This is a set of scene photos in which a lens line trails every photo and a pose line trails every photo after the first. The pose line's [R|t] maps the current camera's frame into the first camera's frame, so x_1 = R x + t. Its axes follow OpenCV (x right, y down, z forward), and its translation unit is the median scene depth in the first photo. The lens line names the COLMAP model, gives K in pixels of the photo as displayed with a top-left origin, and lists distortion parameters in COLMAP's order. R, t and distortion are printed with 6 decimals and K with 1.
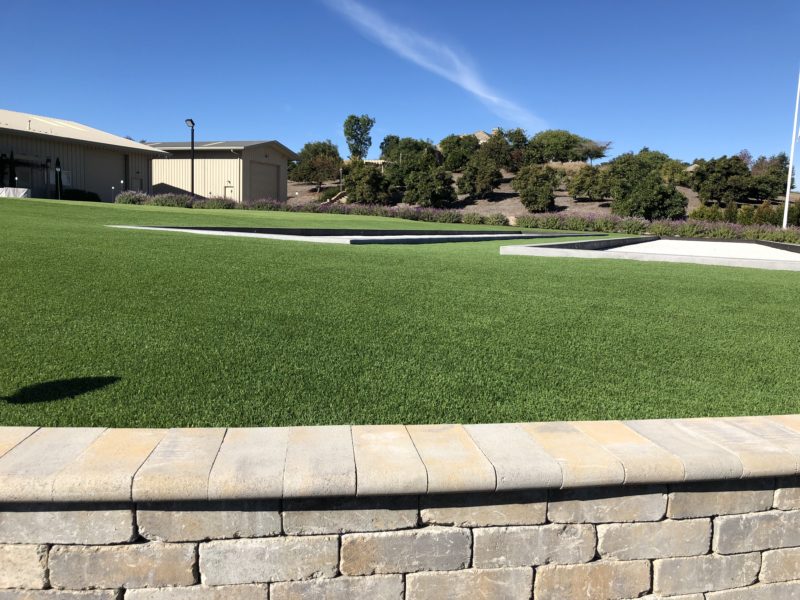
lens RADIAL K [[653.4, 0, 405.1], [0, 653.4, 301.5], [0, 0, 1]] dist [0.037765, -0.036987]
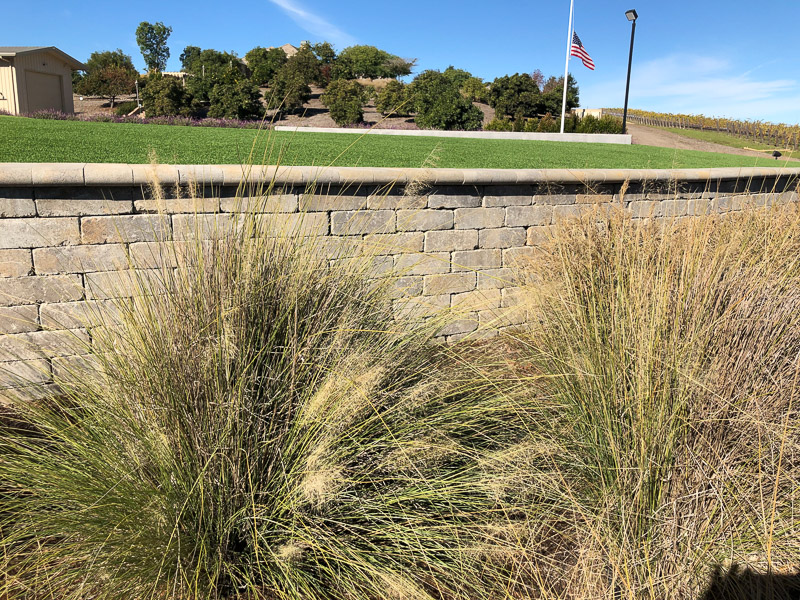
lens RADIAL K [[653.4, 0, 400.1], [0, 653.4, 296.0], [0, 0, 1]] dist [0.037765, -0.036987]
pose [[0.964883, -0.071615, 0.252728, 0.006097], [0.043924, 0.992559, 0.113564, 0.010538], [-0.258980, -0.098476, 0.960850, -0.019260]]
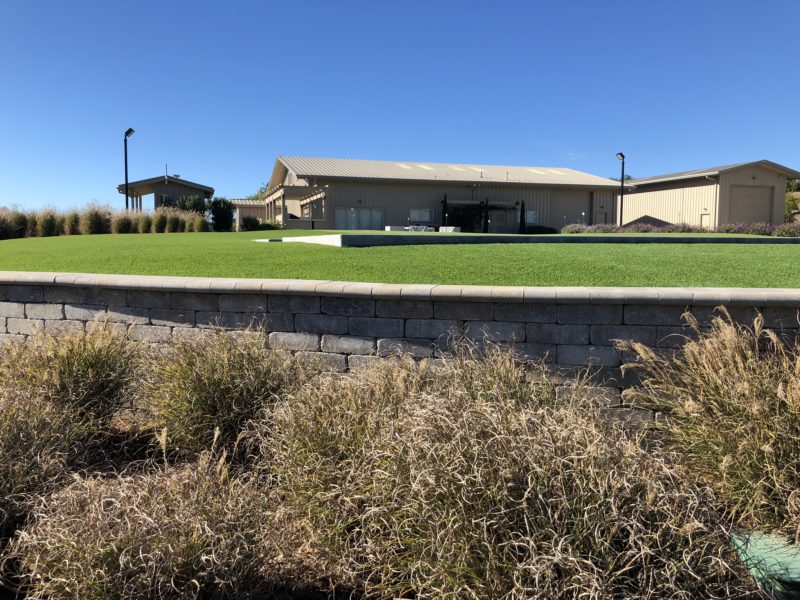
lens RADIAL K [[653.4, 0, 393.5], [0, 653.4, 297.9], [0, 0, 1]] dist [0.037765, -0.036987]
pose [[0.650777, 0.026307, -0.758813, 0.163966], [-0.073674, 0.996872, -0.028624, 0.007355], [0.755686, 0.074533, 0.650679, 0.039223]]
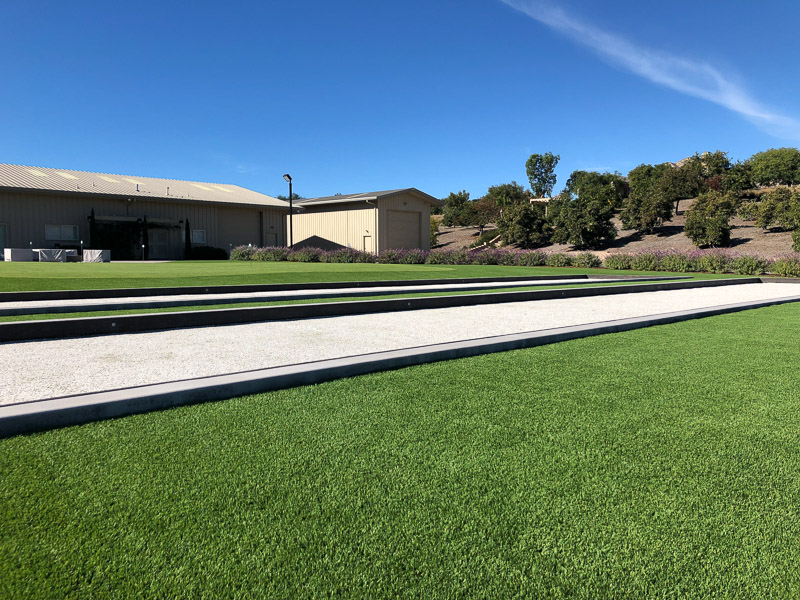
lens RADIAL K [[653.4, 0, 402.1], [0, 653.4, 294.3], [0, 0, 1]] dist [0.037765, -0.036987]
pose [[0.934119, -0.017947, -0.356510, 0.137116], [-0.008826, 0.997269, -0.073328, -0.011552], [0.356853, 0.071644, 0.931409, 0.084039]]
